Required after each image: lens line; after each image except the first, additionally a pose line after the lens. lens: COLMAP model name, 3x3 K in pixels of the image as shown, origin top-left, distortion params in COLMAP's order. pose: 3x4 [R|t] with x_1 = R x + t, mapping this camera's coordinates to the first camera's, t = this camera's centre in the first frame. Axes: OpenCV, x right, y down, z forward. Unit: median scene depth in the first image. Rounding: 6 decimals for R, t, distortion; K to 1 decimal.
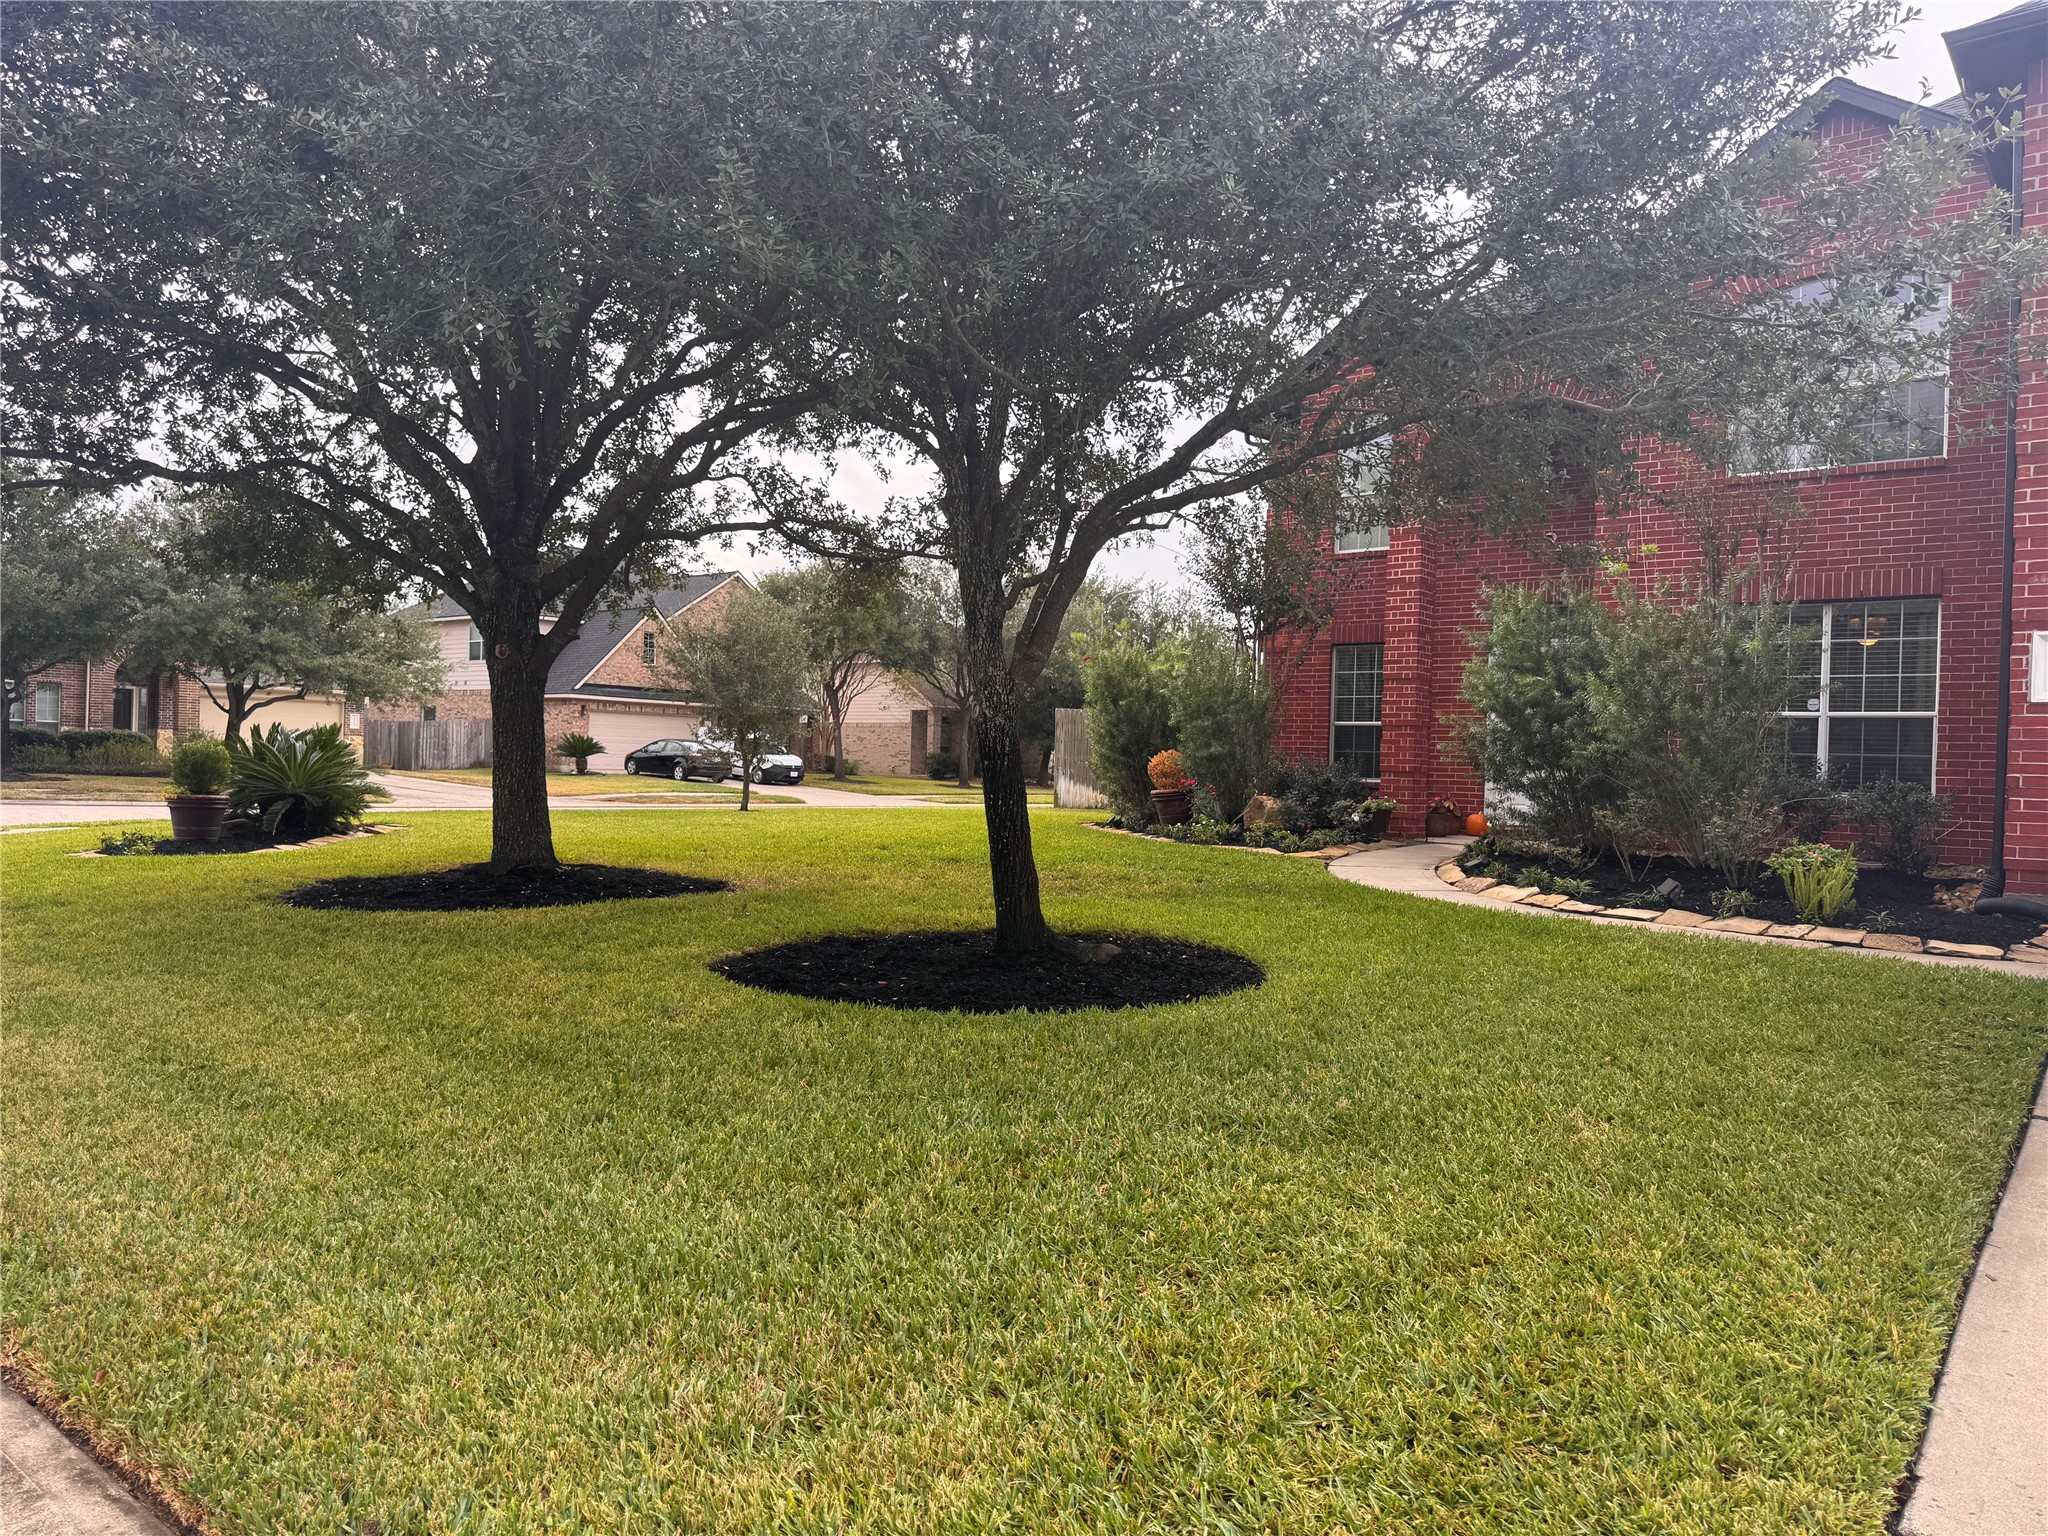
lens RADIAL K [[2709.6, 0, 1023.6], [0, 2709.6, 768.8], [0, 0, 1]] dist [-0.021251, 0.000000]
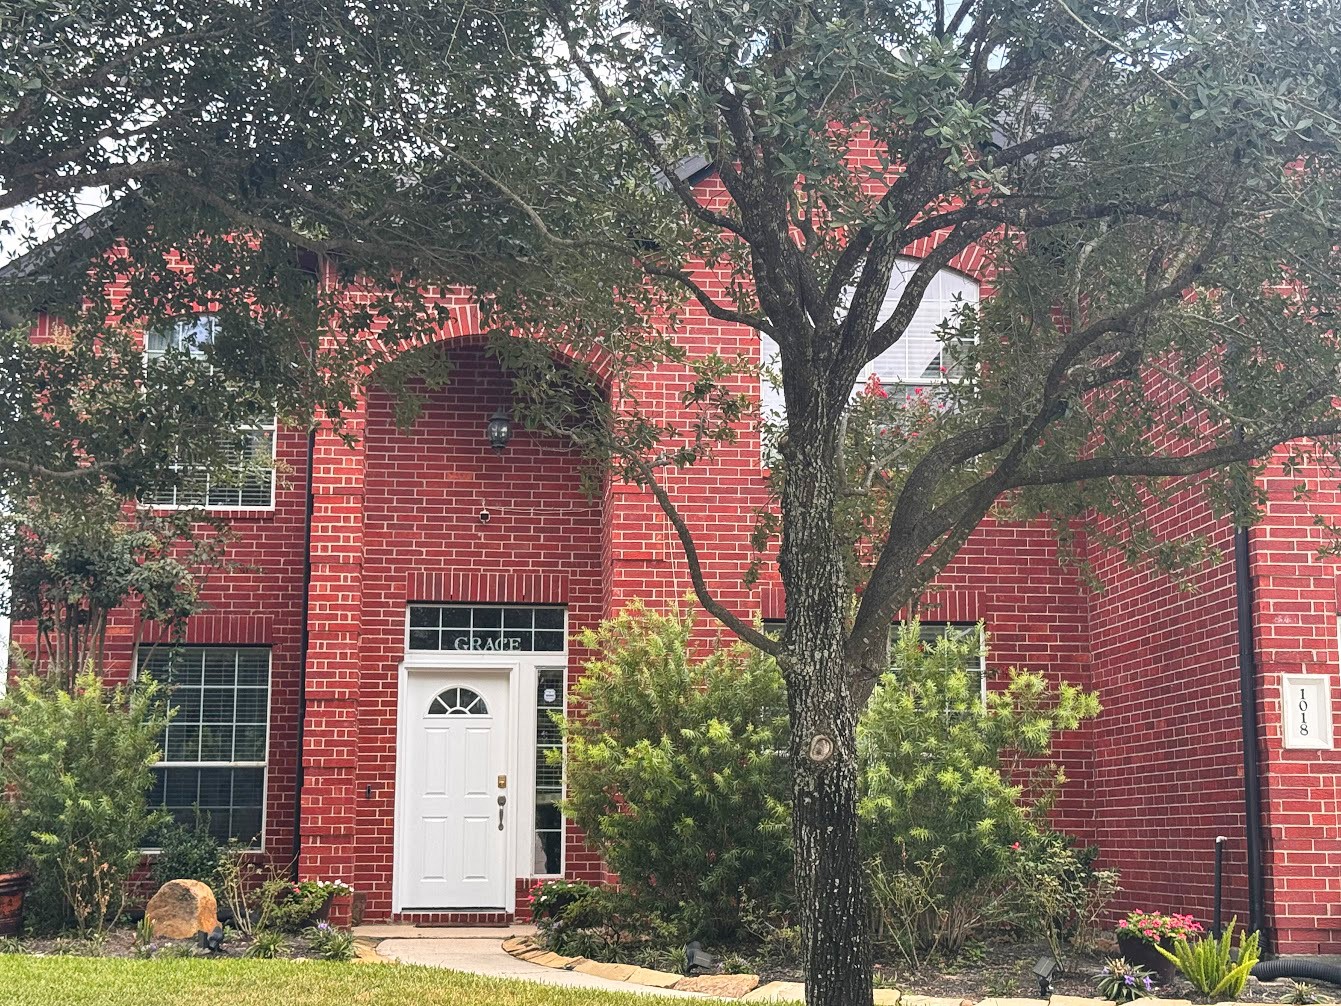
lens RADIAL K [[1774.2, 0, 670.5], [0, 1774.2, 504.7], [0, 0, 1]] dist [-0.021251, 0.000000]
pose [[0.461238, 0.142410, 0.875774, -0.226250], [0.009568, 0.986180, -0.165402, -0.006471], [-0.887225, 0.084669, 0.453501, 0.714394]]
